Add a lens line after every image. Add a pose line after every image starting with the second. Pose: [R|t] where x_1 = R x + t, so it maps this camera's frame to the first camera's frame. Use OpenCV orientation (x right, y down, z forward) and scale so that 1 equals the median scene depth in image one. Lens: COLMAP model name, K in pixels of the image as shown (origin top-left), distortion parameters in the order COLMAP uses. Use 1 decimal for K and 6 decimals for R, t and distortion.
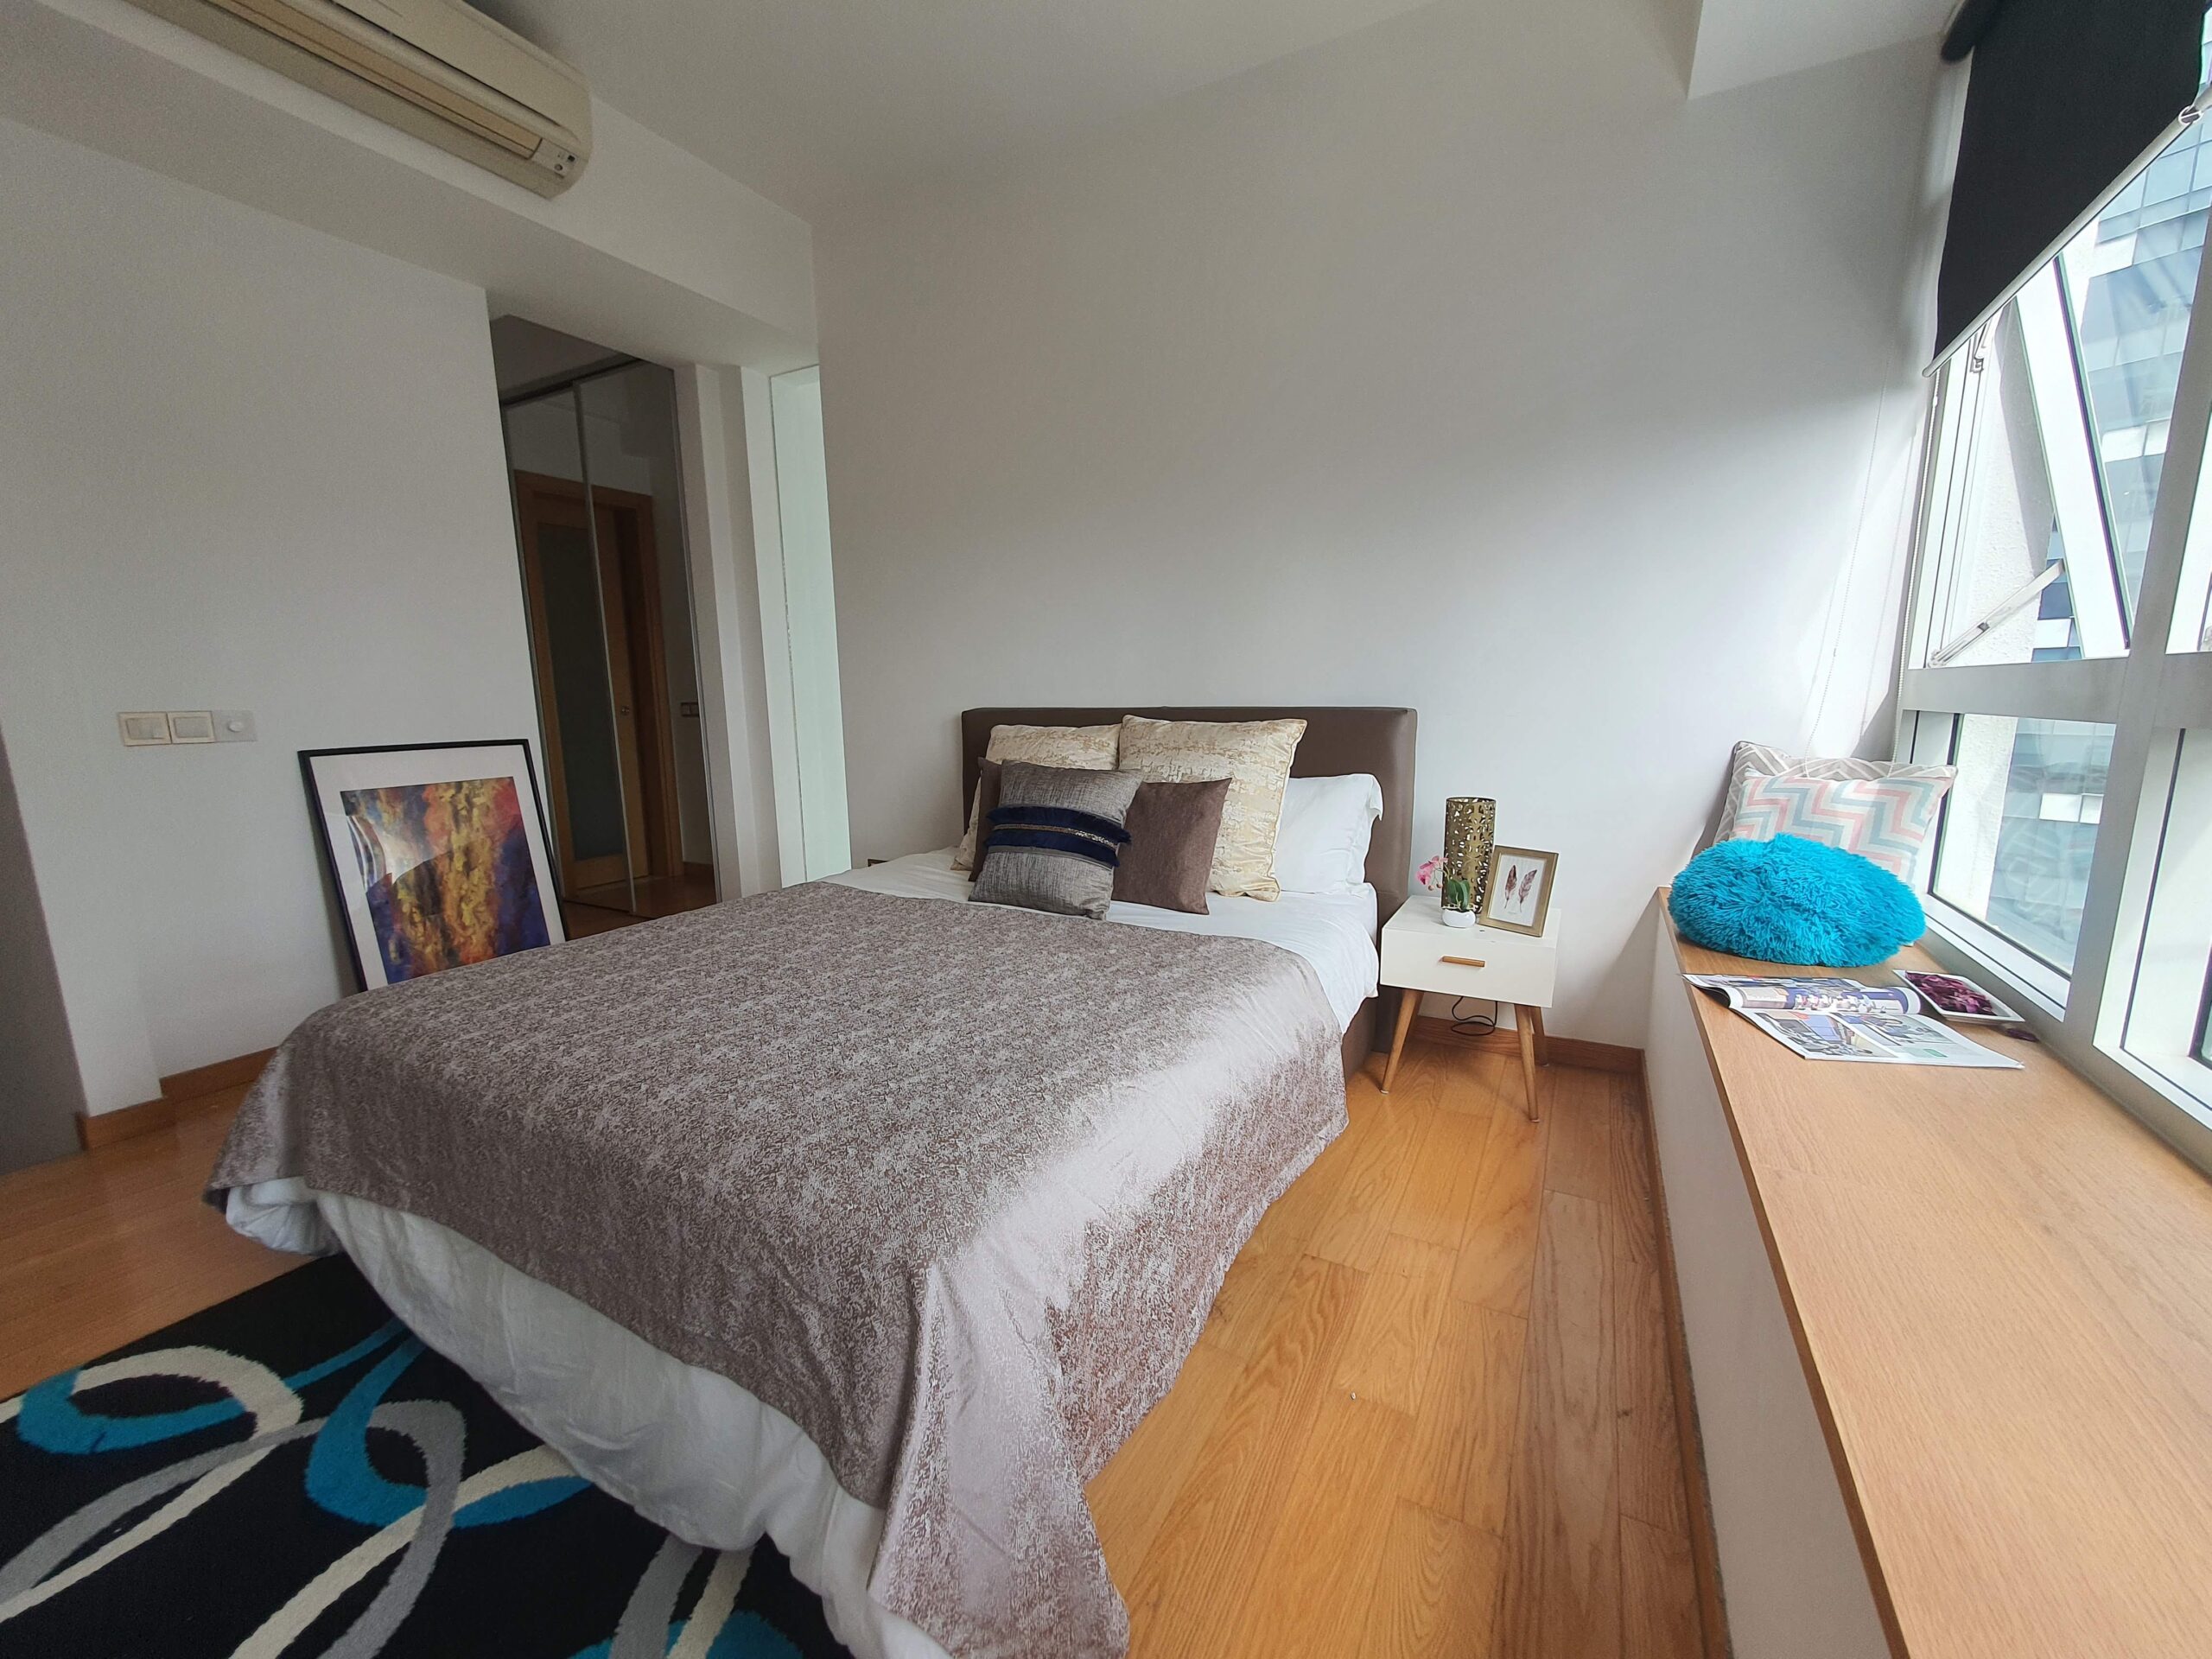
lens RADIAL K [[880.0, 0, 1114.1], [0, 880.0, 841.8], [0, 0, 1]] dist [0.002342, -0.005208]
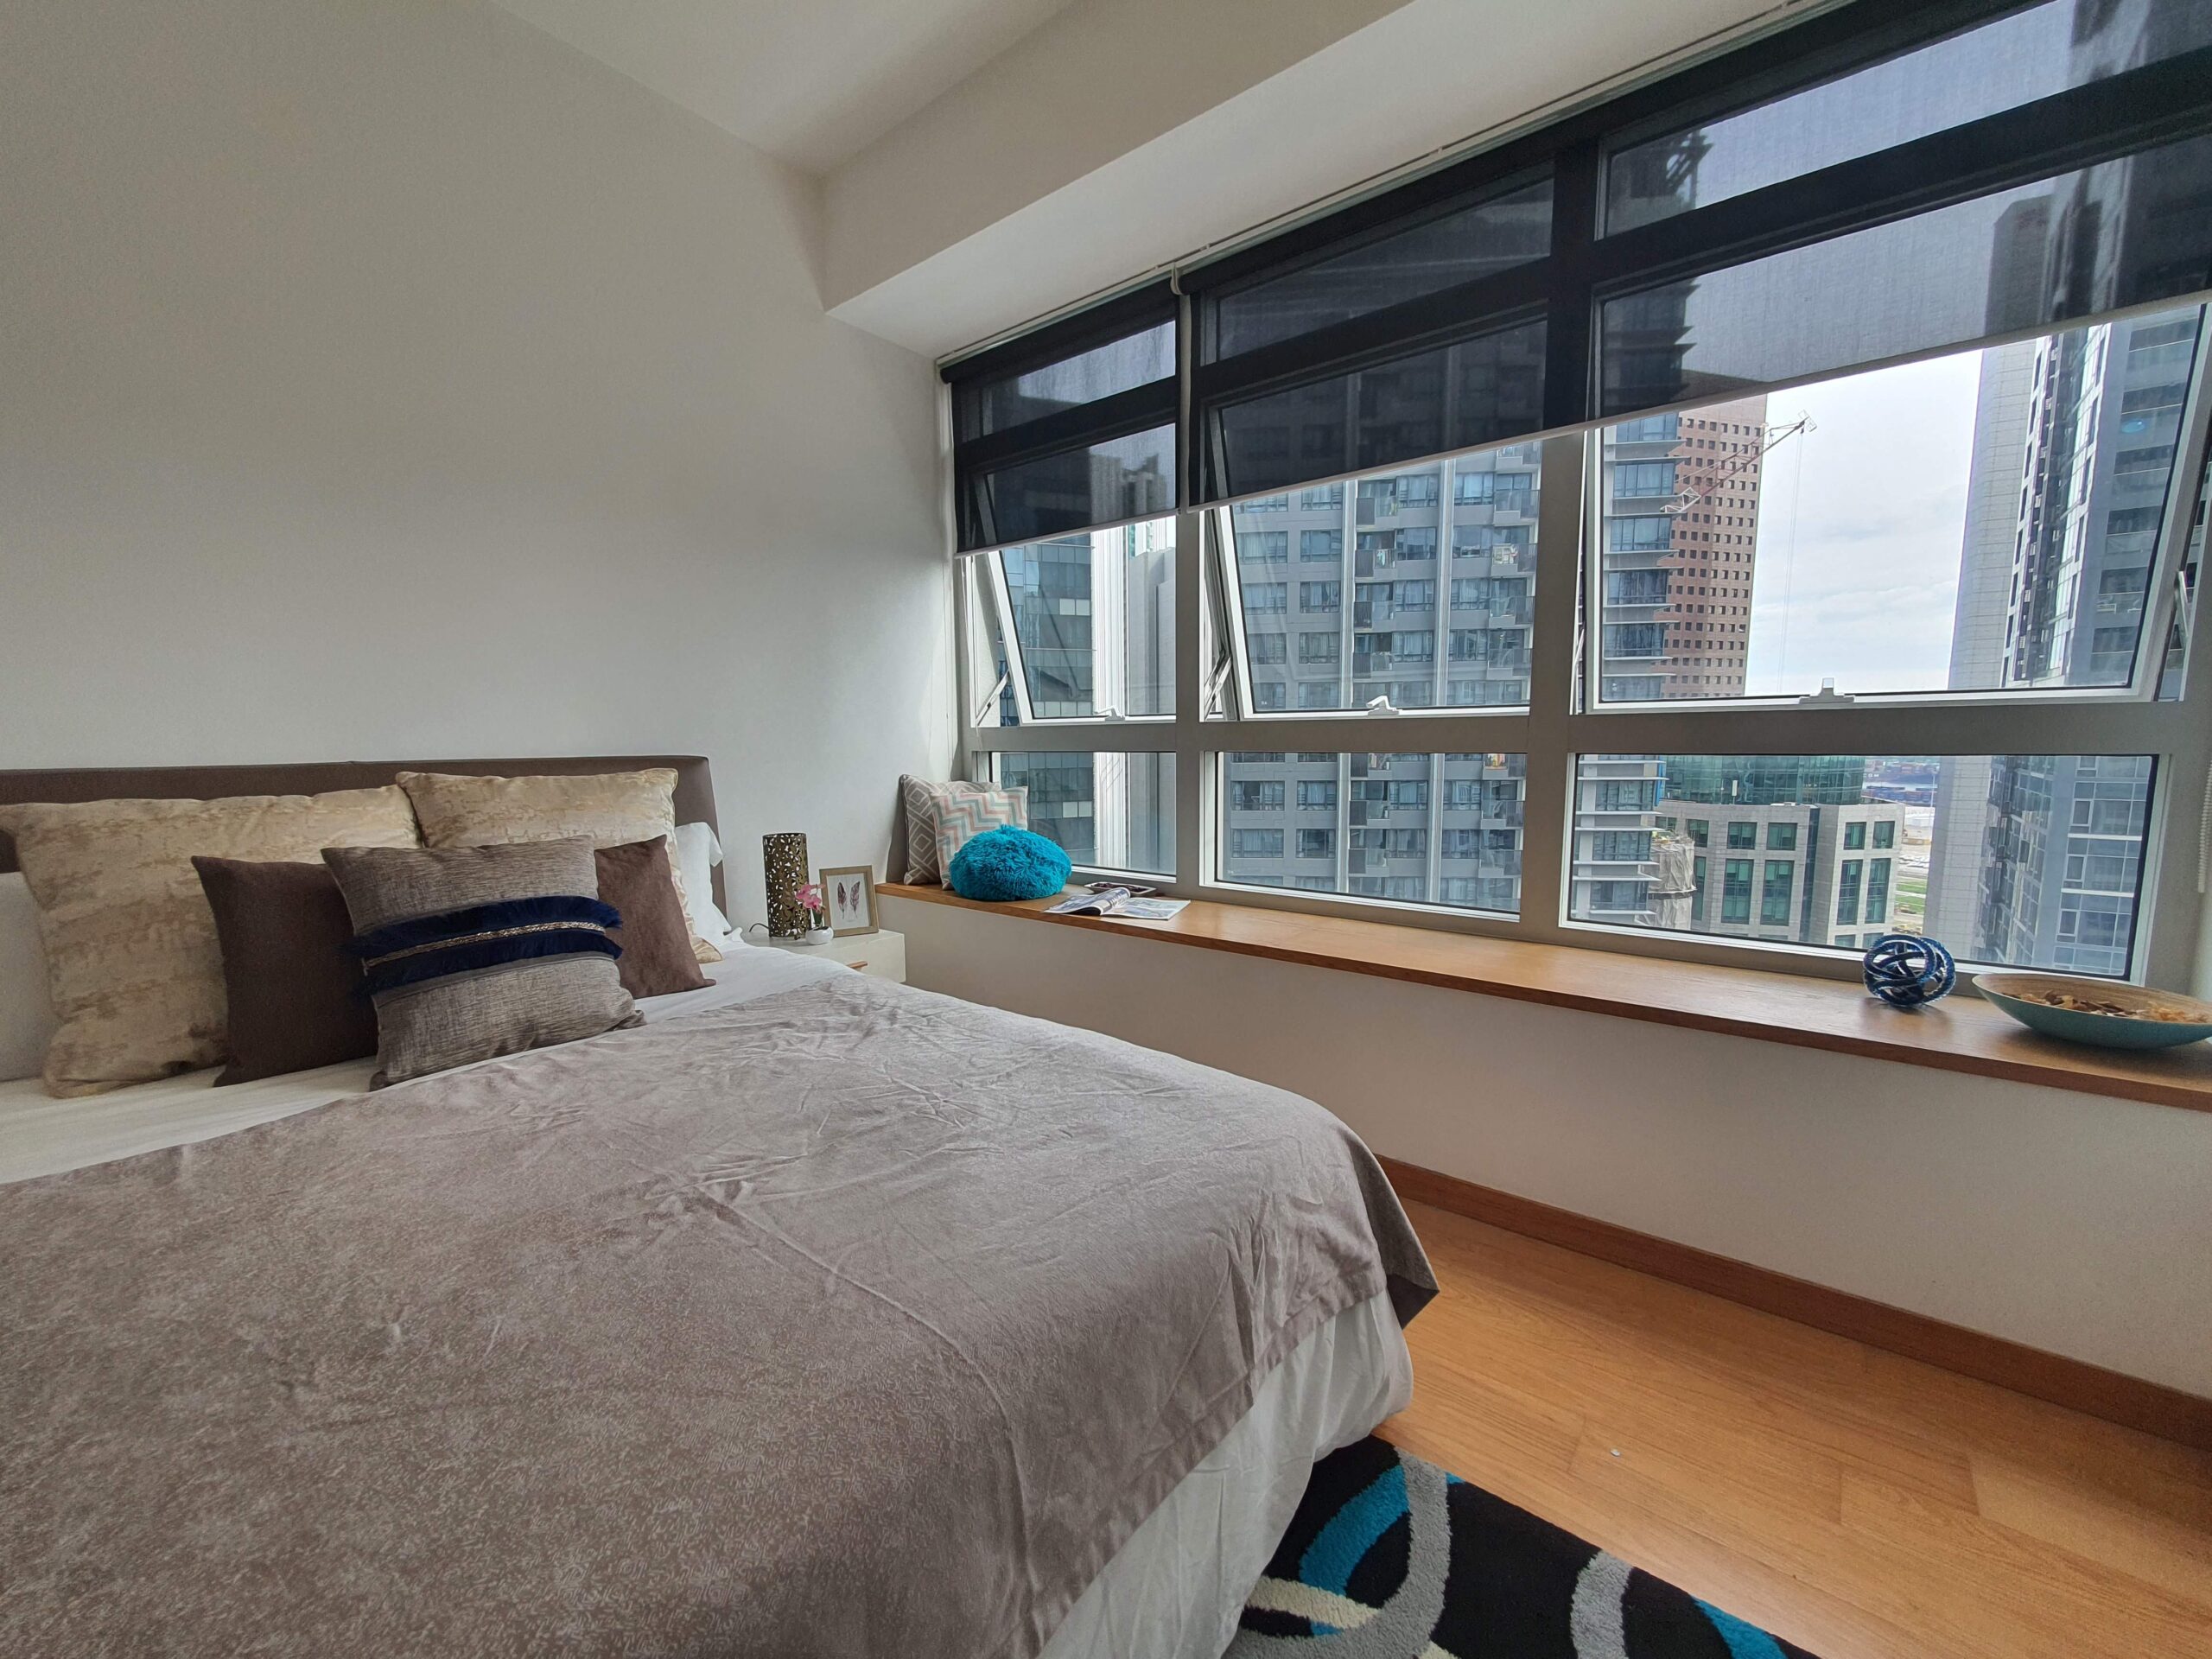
lens RADIAL K [[880.0, 0, 1114.1], [0, 880.0, 841.8], [0, 0, 1]] dist [0.002342, -0.005208]
pose [[0.182456, -0.107414, 0.977329, -0.676777], [0.169087, 0.982633, 0.076431, -0.058956], [-0.968566, 0.151308, 0.197449, 0.414794]]
